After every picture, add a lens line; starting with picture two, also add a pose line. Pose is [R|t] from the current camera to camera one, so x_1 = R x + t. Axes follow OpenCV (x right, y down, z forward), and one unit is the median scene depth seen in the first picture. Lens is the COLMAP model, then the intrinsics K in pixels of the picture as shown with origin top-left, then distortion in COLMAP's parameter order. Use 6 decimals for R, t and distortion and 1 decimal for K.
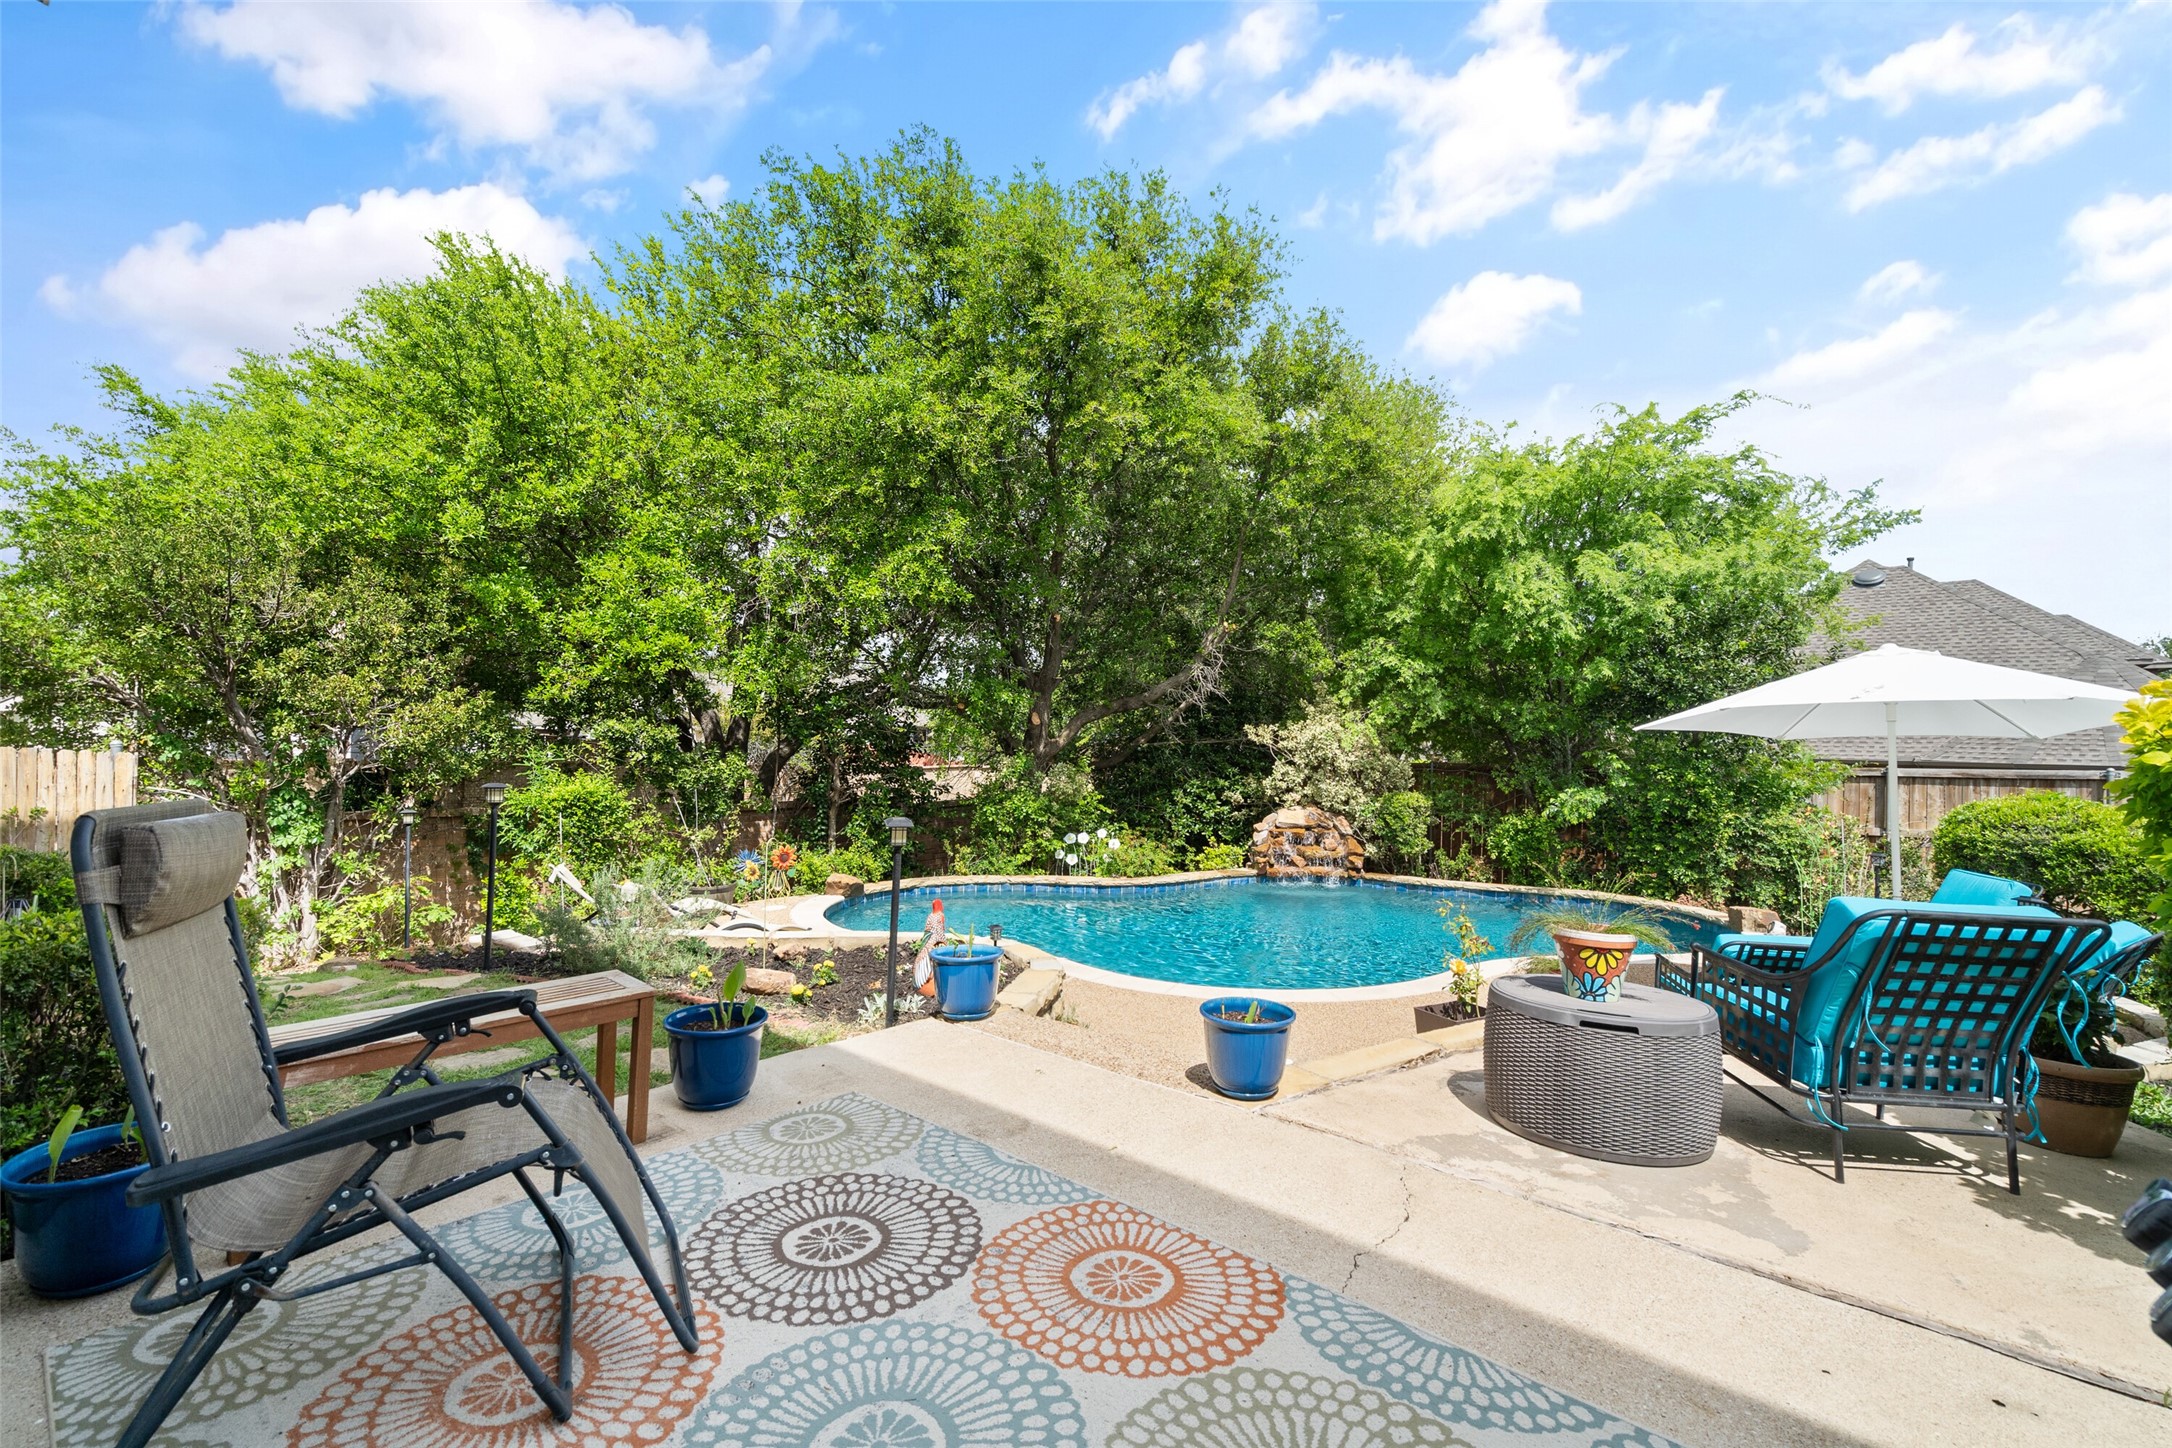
lens RADIAL K [[1000.2, 0, 1087.4], [0, 1000.2, 727.1], [0, 0, 1]] dist [-0.001414, -0.000293]
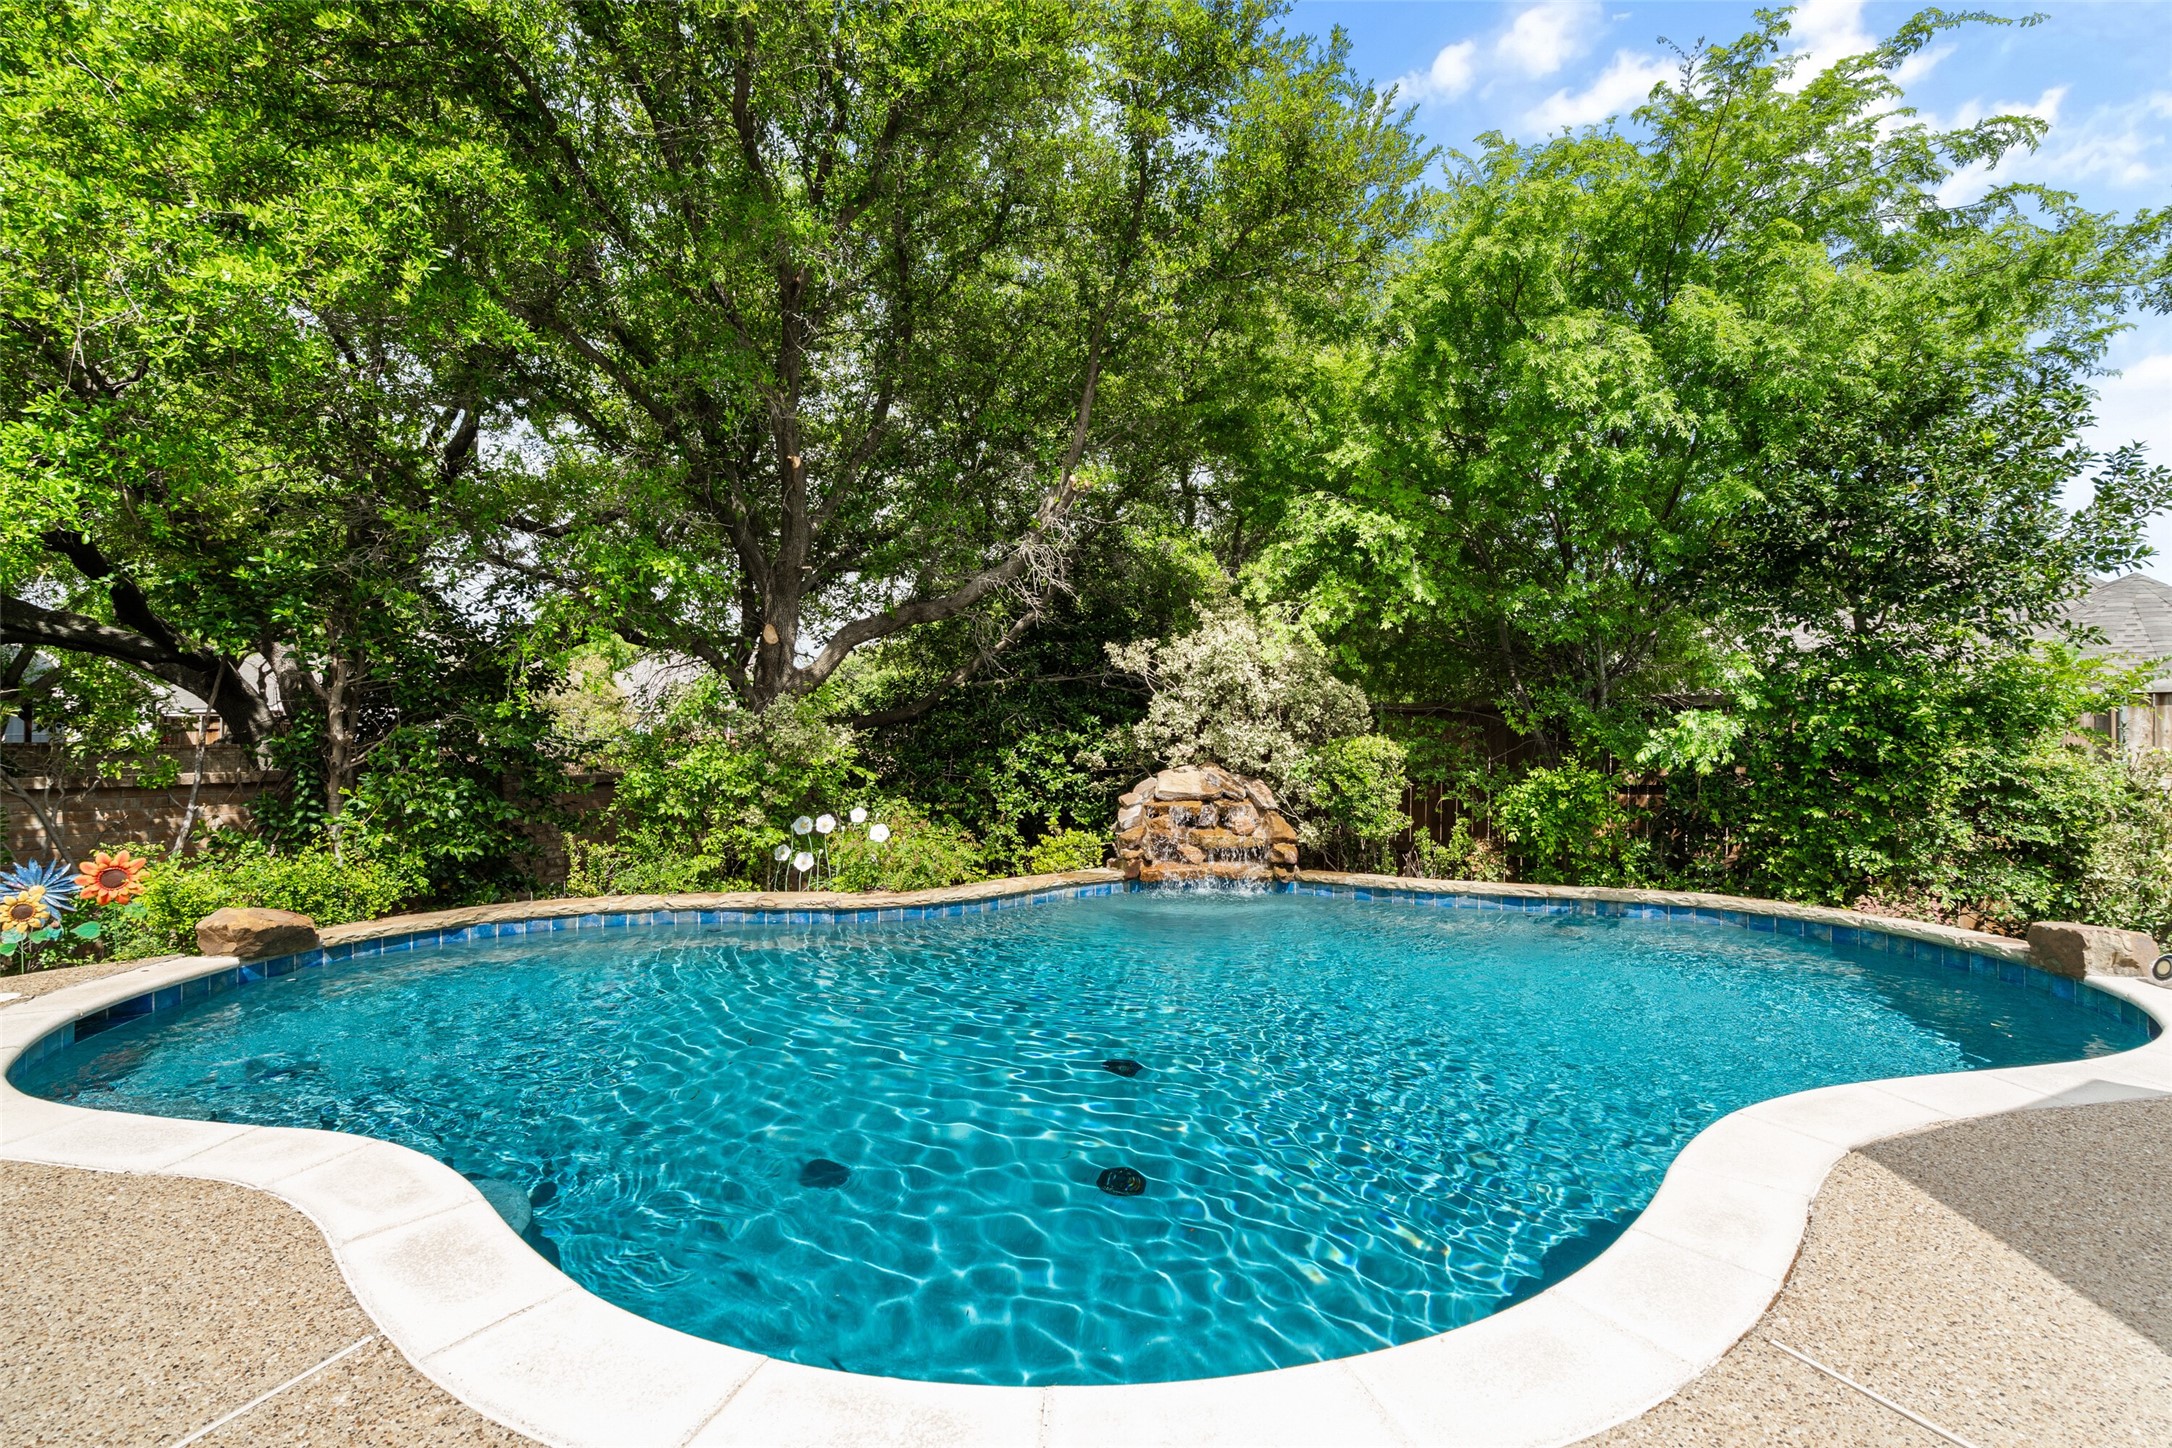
lens RADIAL K [[1000.2, 0, 1079.2], [0, 1000.2, 715.3], [0, 0, 1]] dist [-0.001414, -0.000293]
pose [[0.993997, -0.011817, 0.108763, 0.078106], [0.012510, 0.999906, -0.005690, 0.052695], [-0.108686, 0.007017, 0.994051, 0.405610]]
